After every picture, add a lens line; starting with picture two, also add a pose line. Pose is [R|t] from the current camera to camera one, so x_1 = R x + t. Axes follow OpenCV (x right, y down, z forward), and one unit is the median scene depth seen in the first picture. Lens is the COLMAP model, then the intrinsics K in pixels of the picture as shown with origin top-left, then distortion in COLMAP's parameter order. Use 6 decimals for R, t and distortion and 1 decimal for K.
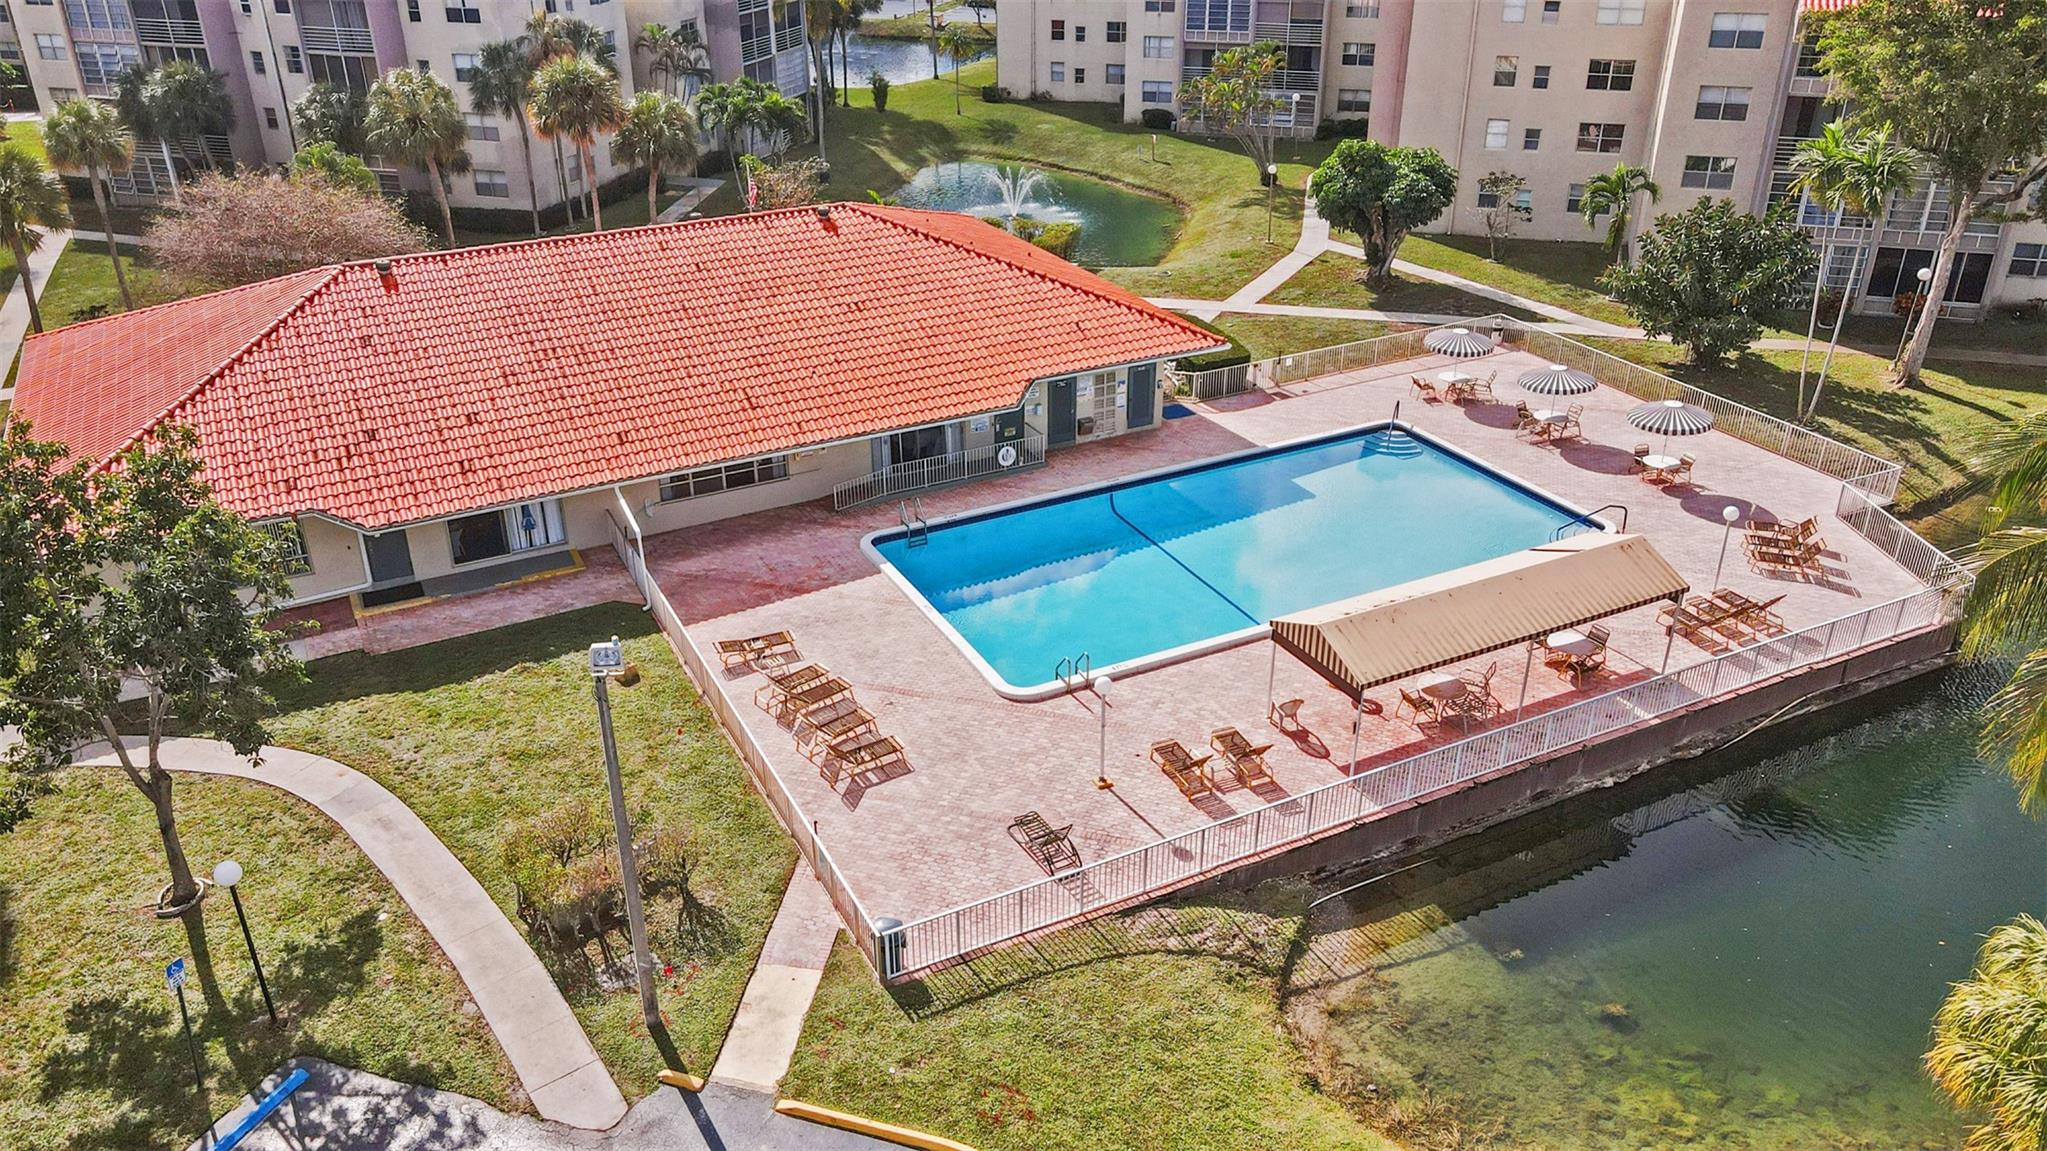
lens RADIAL K [[1520.0, 0, 1023.5], [0, 1520.0, 575.5], [0, 0, 1]] dist [-0.024907, 0.083839]
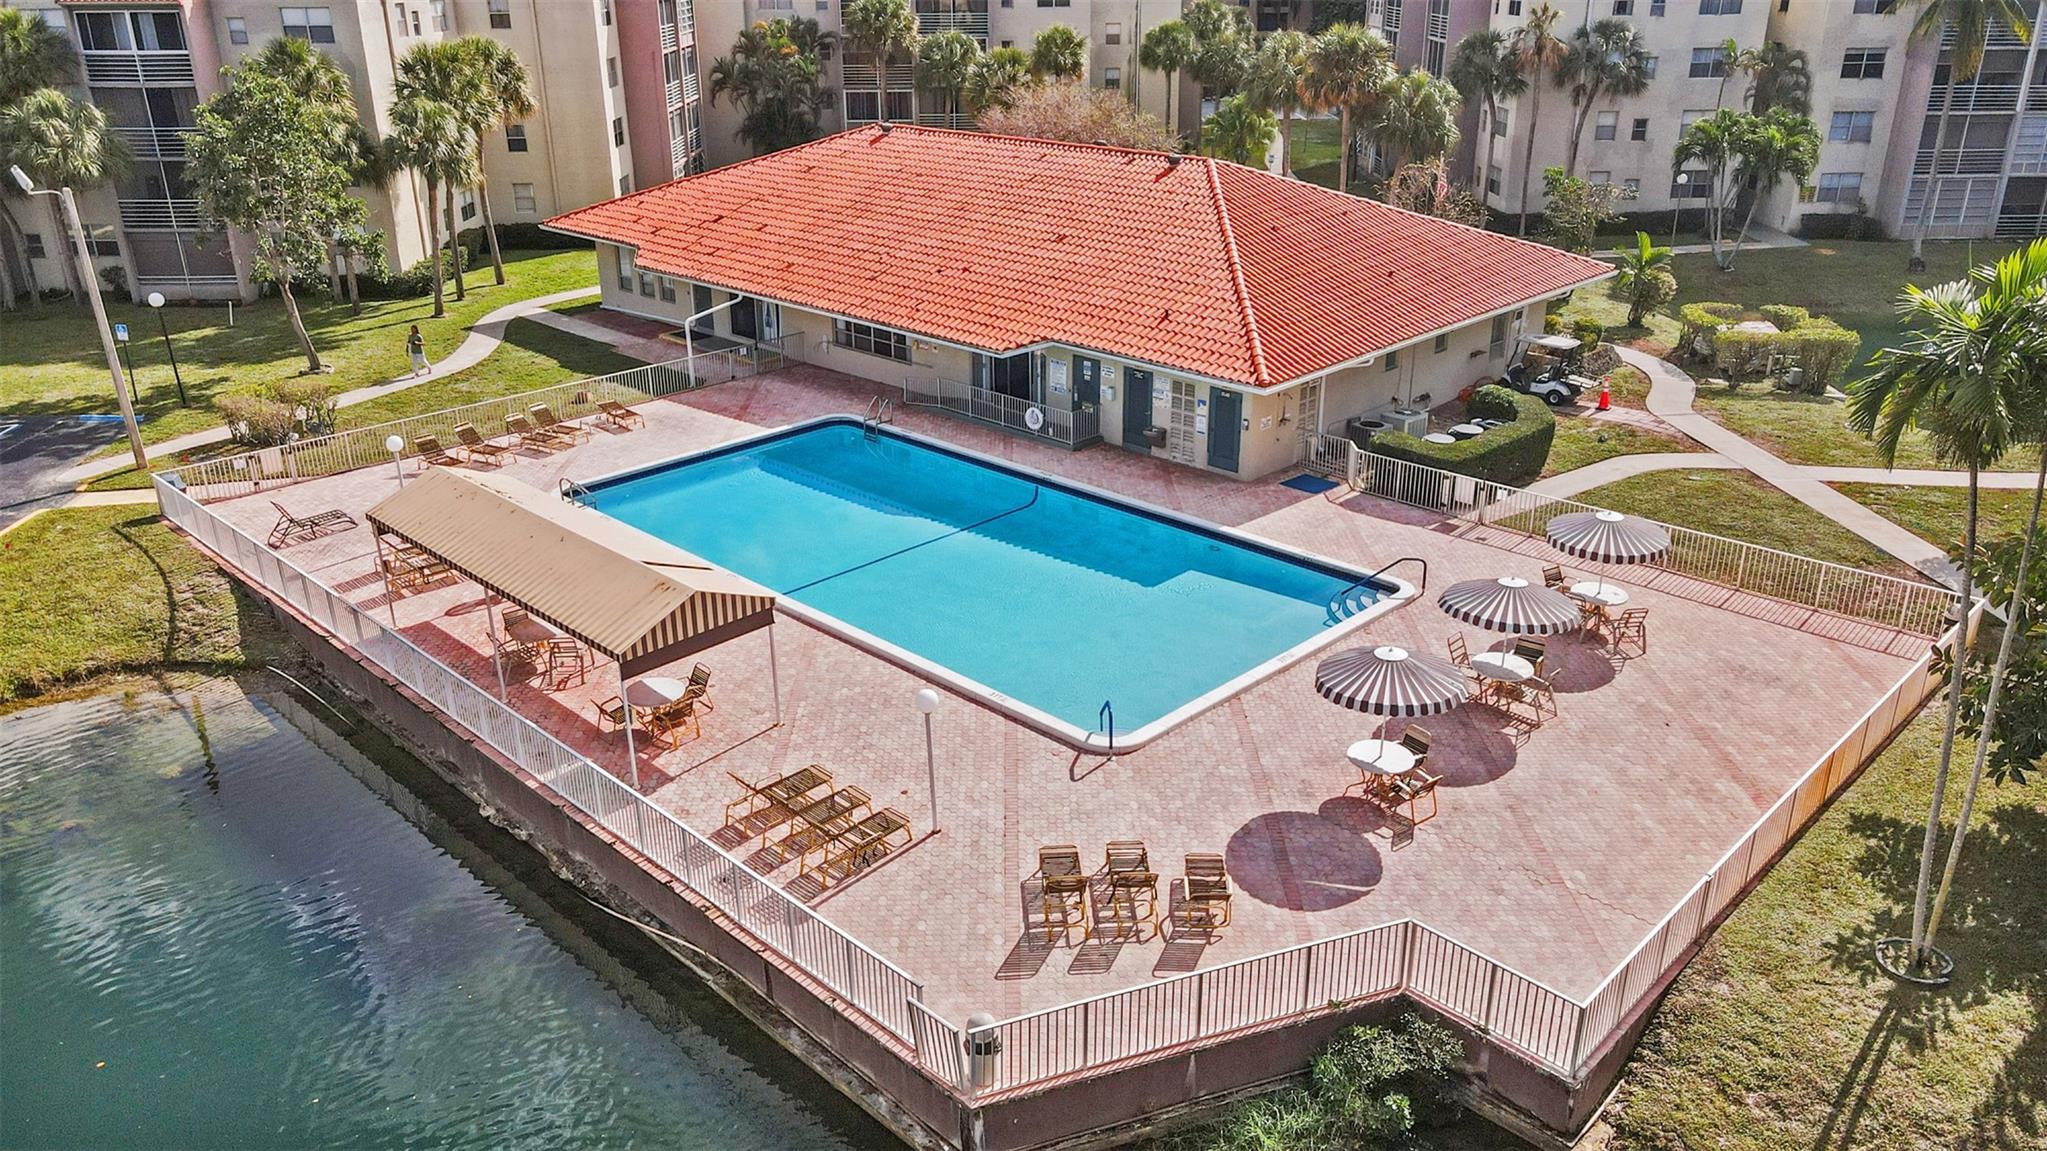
lens RADIAL K [[1520.0, 0, 1023.5], [0, 1520.0, 575.5], [0, 0, 1]] dist [-0.024907, 0.083839]
pose [[0.316217, 0.375497, -0.871211, 0.824037], [-0.427243, 0.876302, 0.222618, -0.197323], [0.847036, 0.301824, 0.437530, 0.629069]]
